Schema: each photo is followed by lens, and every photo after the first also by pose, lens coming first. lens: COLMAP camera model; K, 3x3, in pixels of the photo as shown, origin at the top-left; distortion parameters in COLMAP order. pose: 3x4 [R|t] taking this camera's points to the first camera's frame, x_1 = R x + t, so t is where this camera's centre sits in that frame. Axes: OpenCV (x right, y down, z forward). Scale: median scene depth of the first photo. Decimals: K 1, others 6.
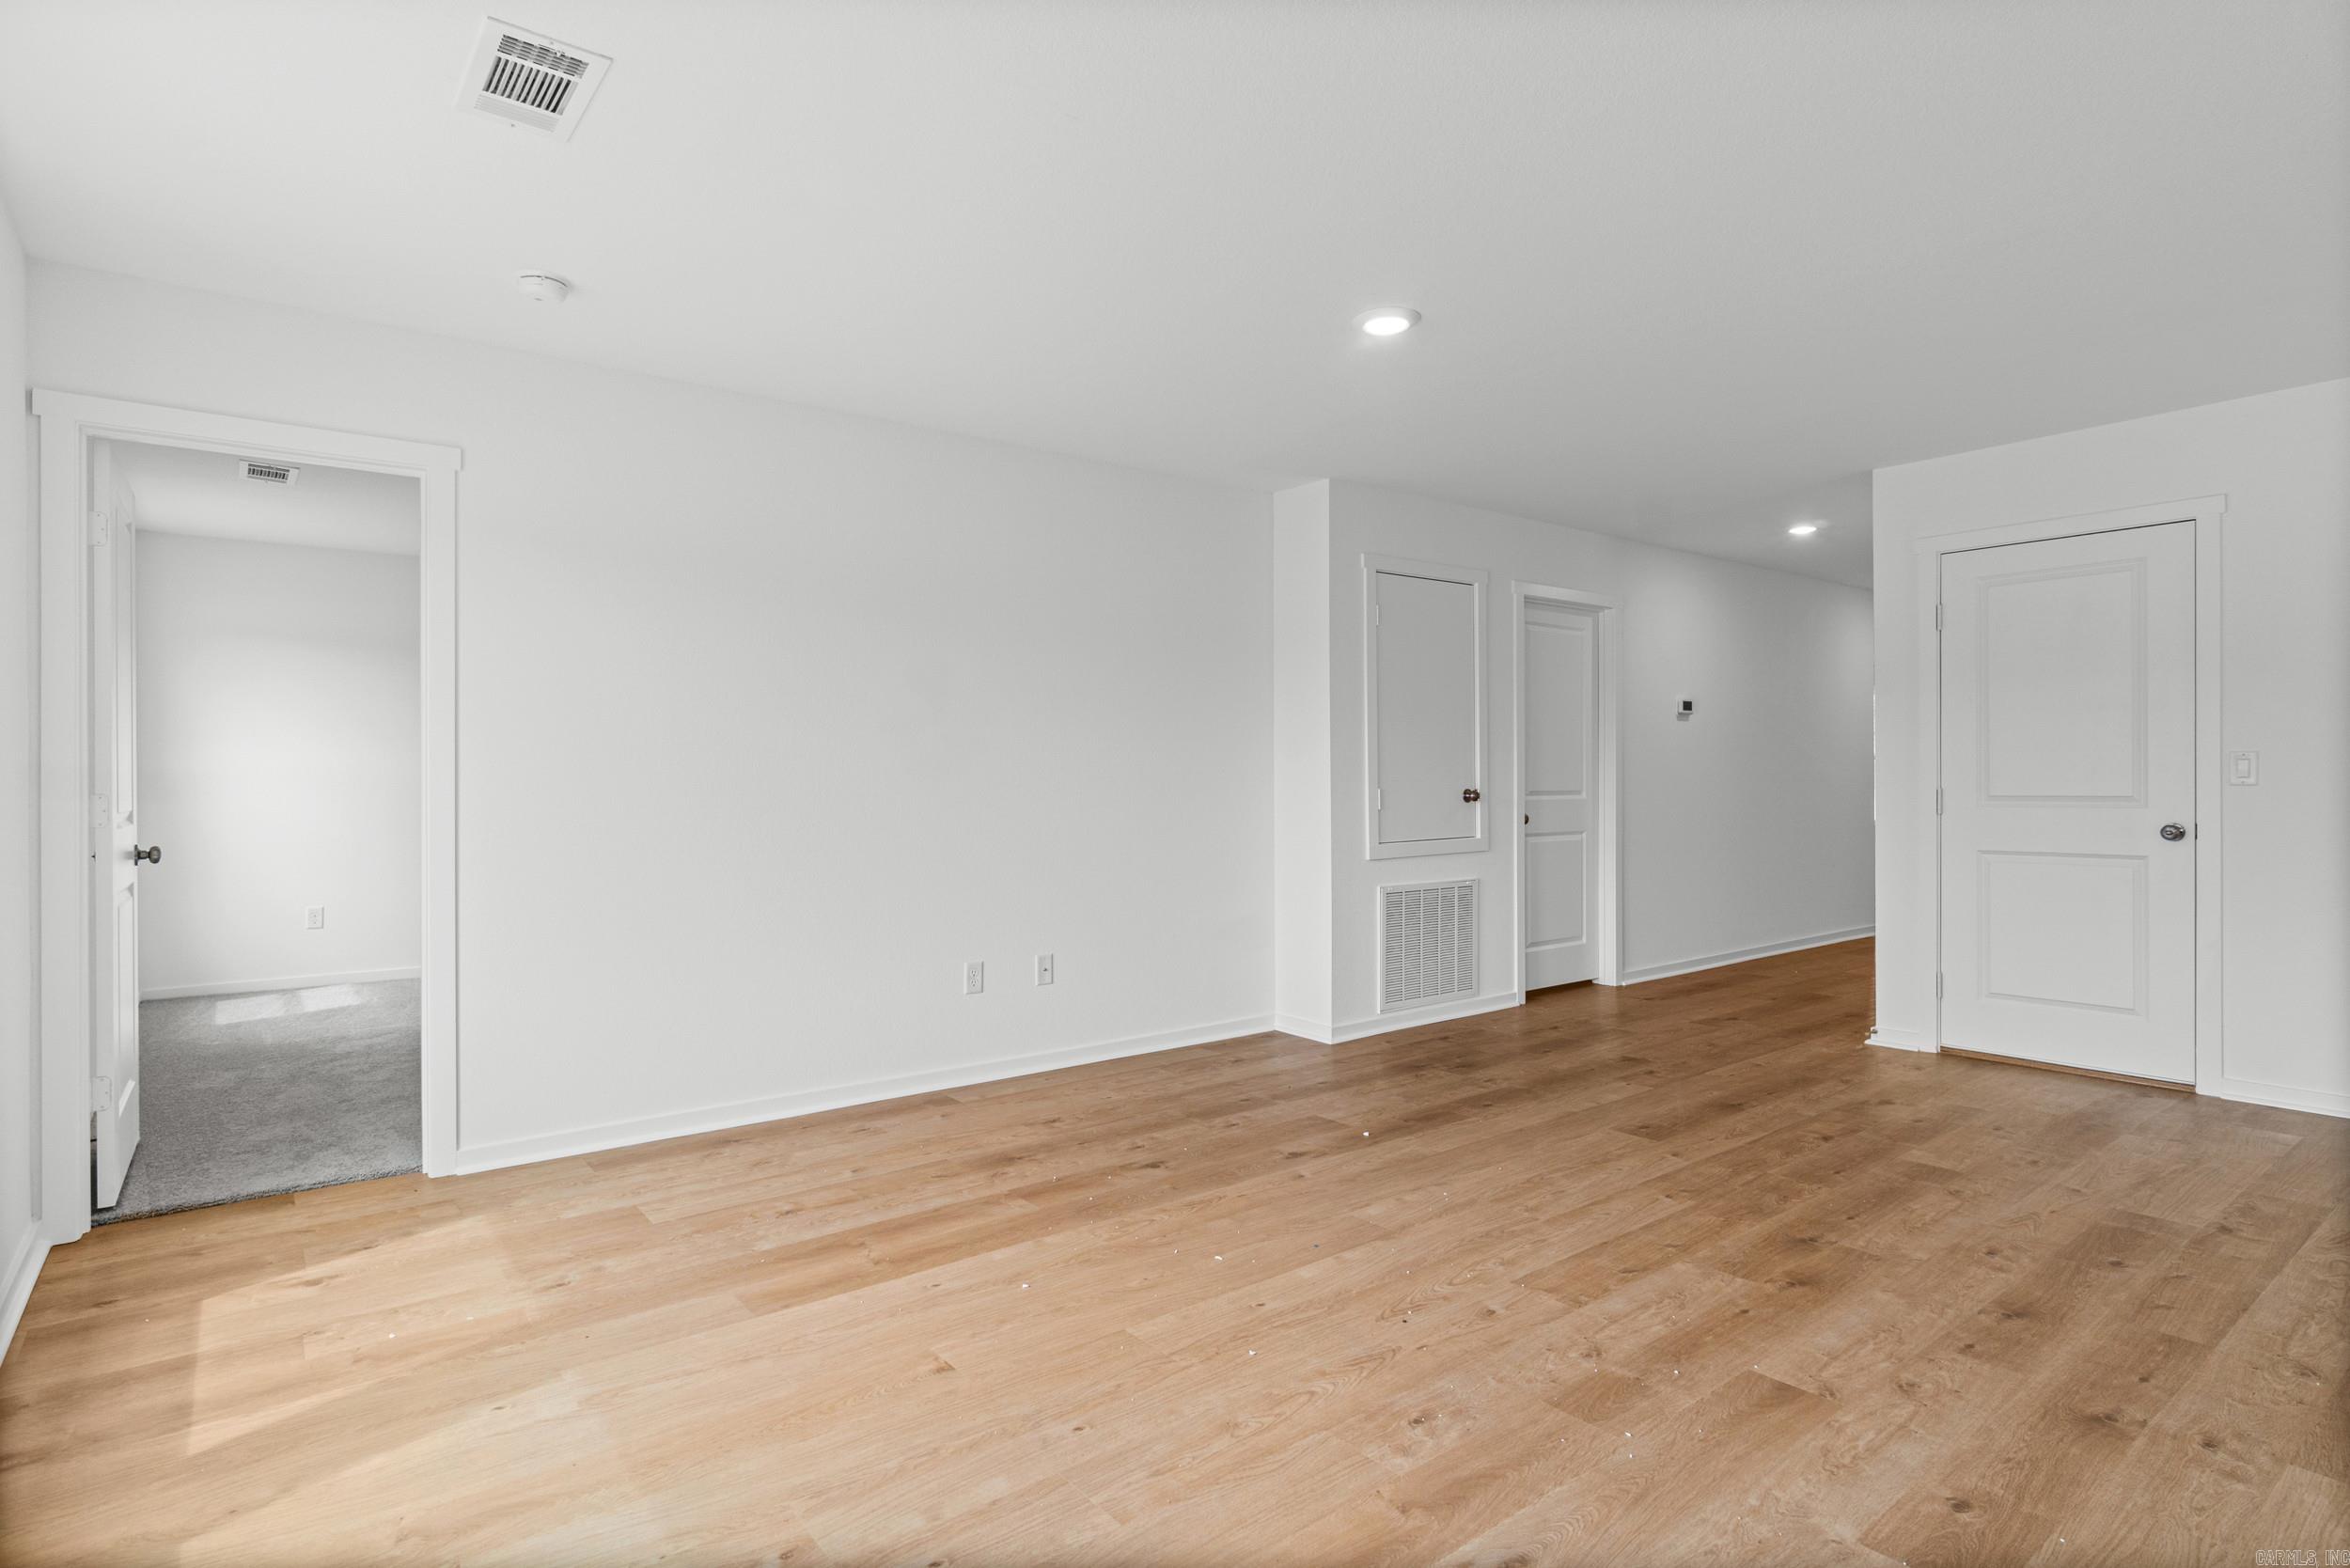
lens RADIAL K [[1202.6, 0, 1161.3], [0, 1202.6, 773.8], [0, 0, 1]] dist [-0.008896, 0.006297]
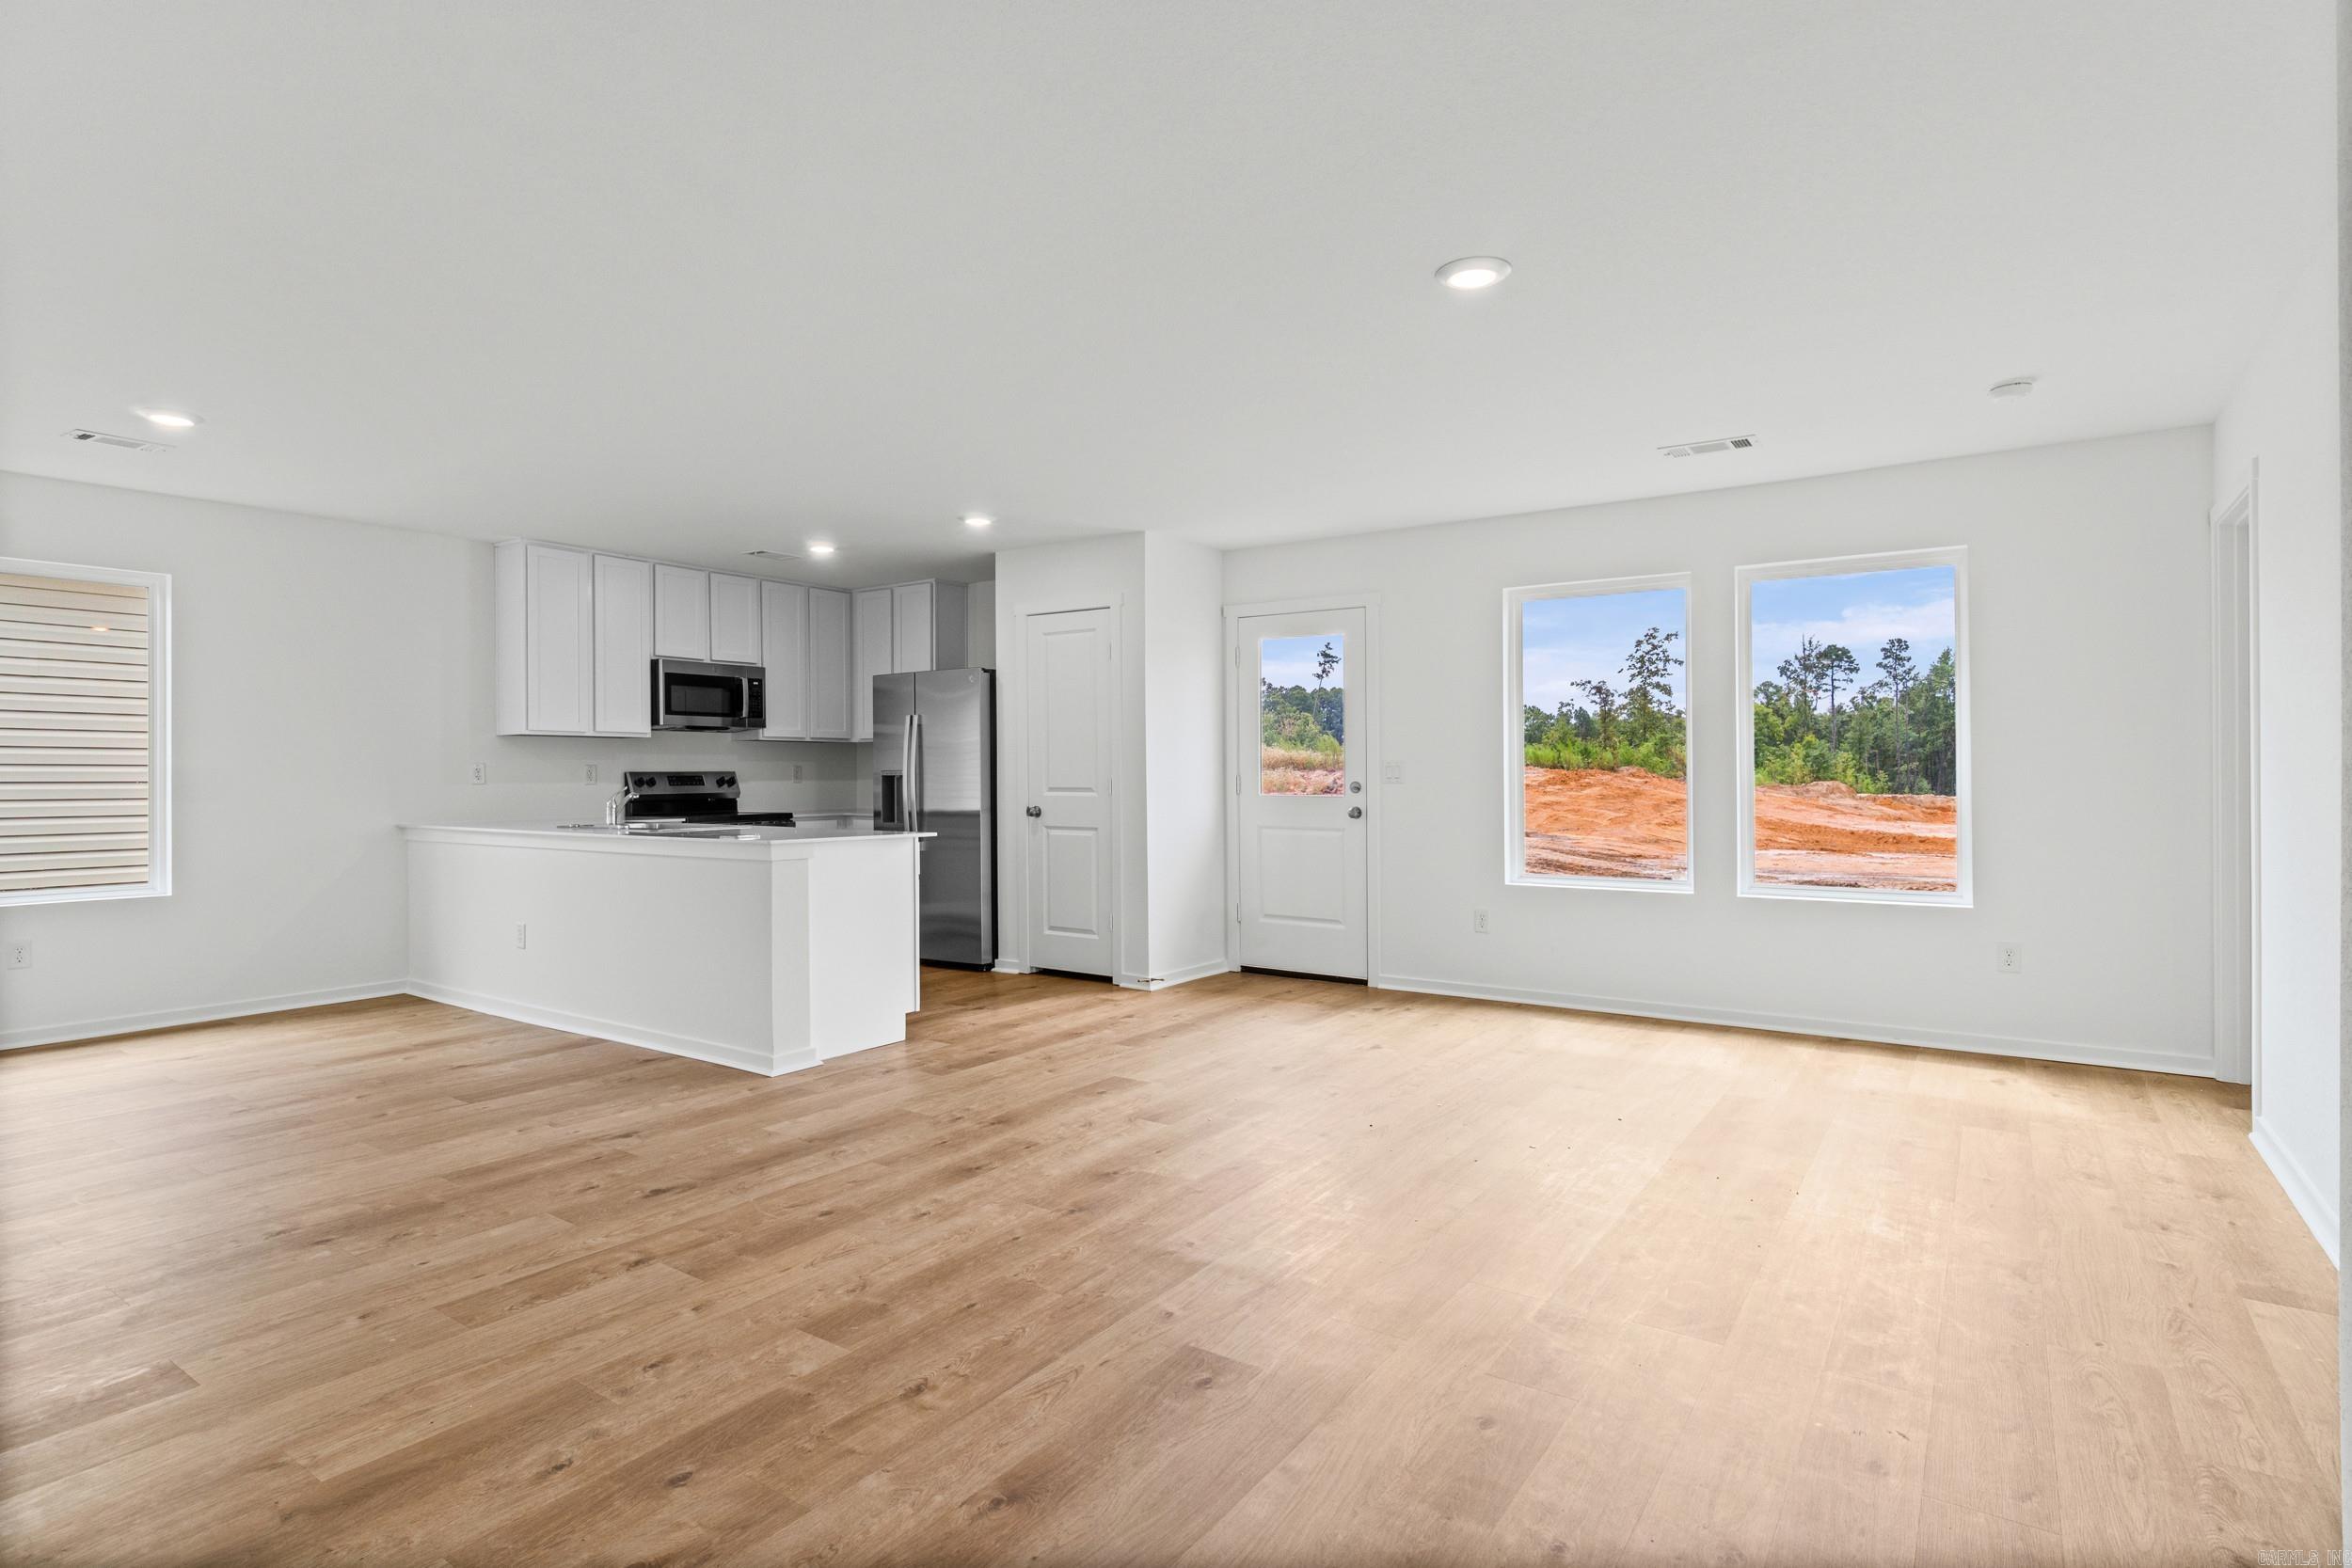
lens RADIAL K [[1203.5, 0, 1165.6], [0, 1203.5, 796.8], [0, 0, 1]] dist [-0.008896, 0.006297]
pose [[-0.953864, 0.013984, -0.299912, 0.712006], [0.009010, 0.999798, 0.017963, 0.000980], [0.300103, 0.014432, -0.953798, 1.863320]]
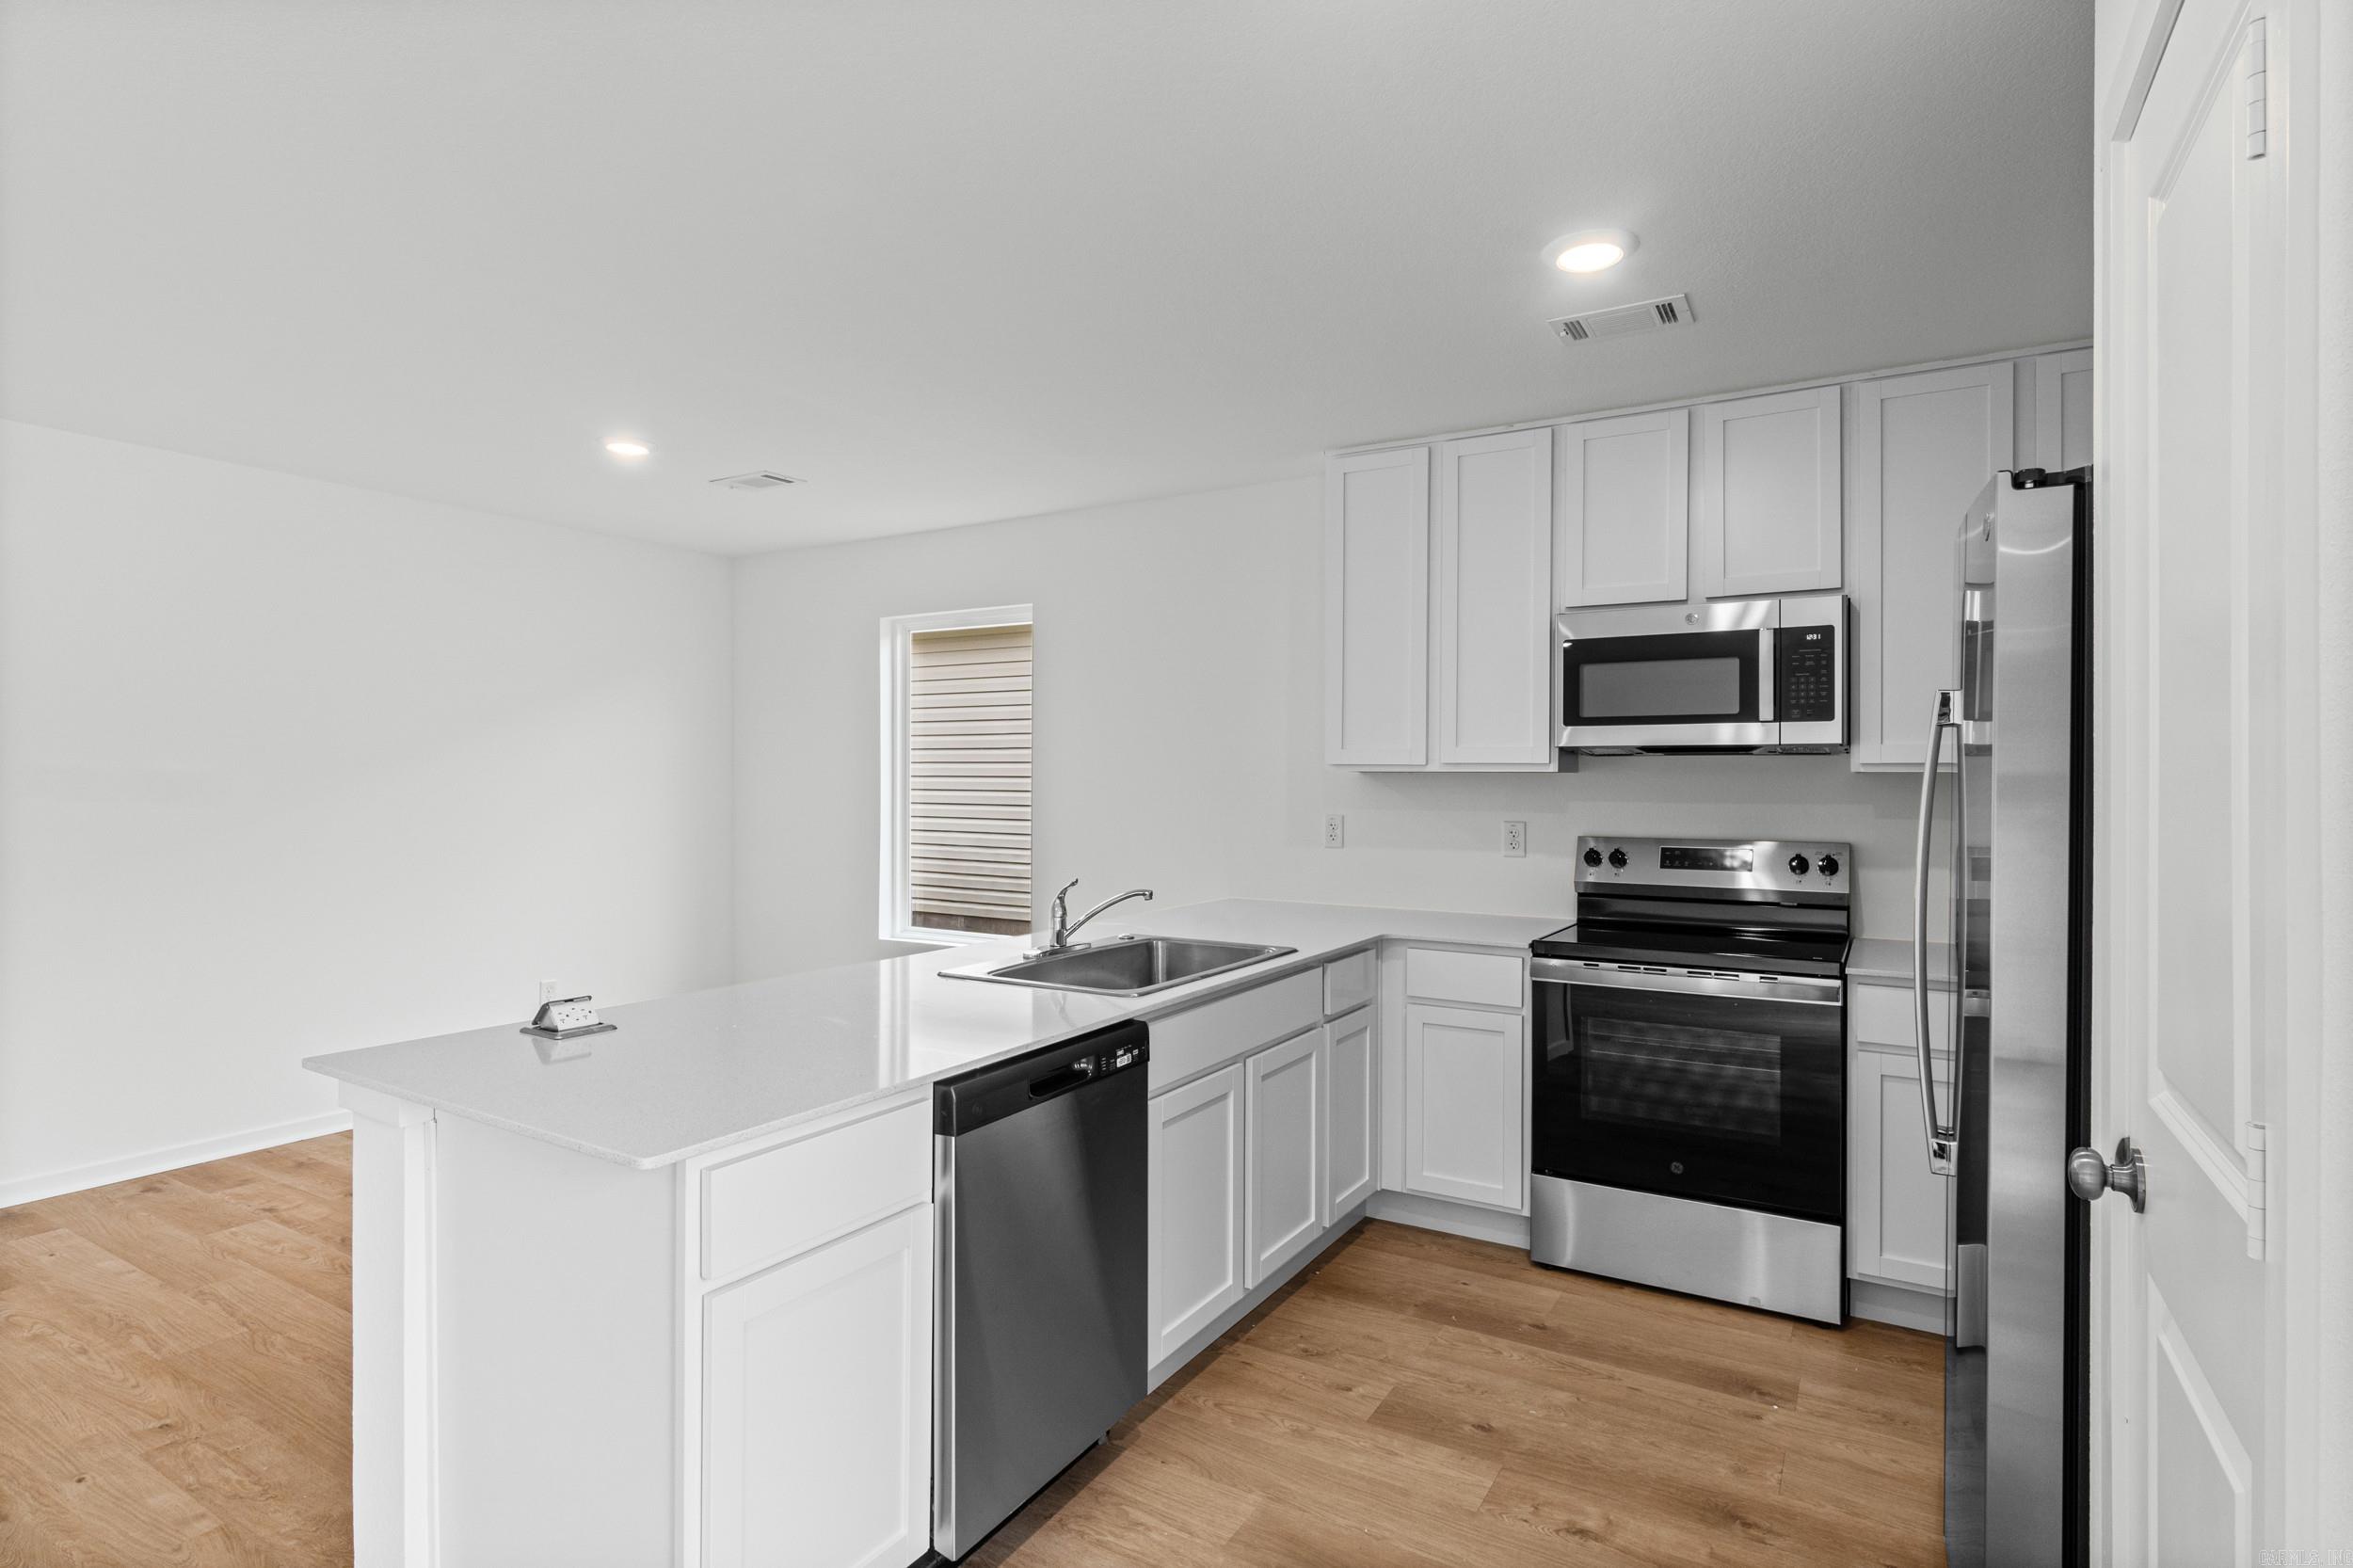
lens RADIAL K [[1204.1, 0, 1133.6], [0, 1204.1, 772.2], [0, 0, 1]] dist [-0.008896, 0.006297]
pose [[-0.339681, 0.007672, 0.940510, 0.038771], [-0.005681, 0.999932, -0.010209, -0.062639], [-0.940524, -0.008810, -0.339614, 0.230537]]
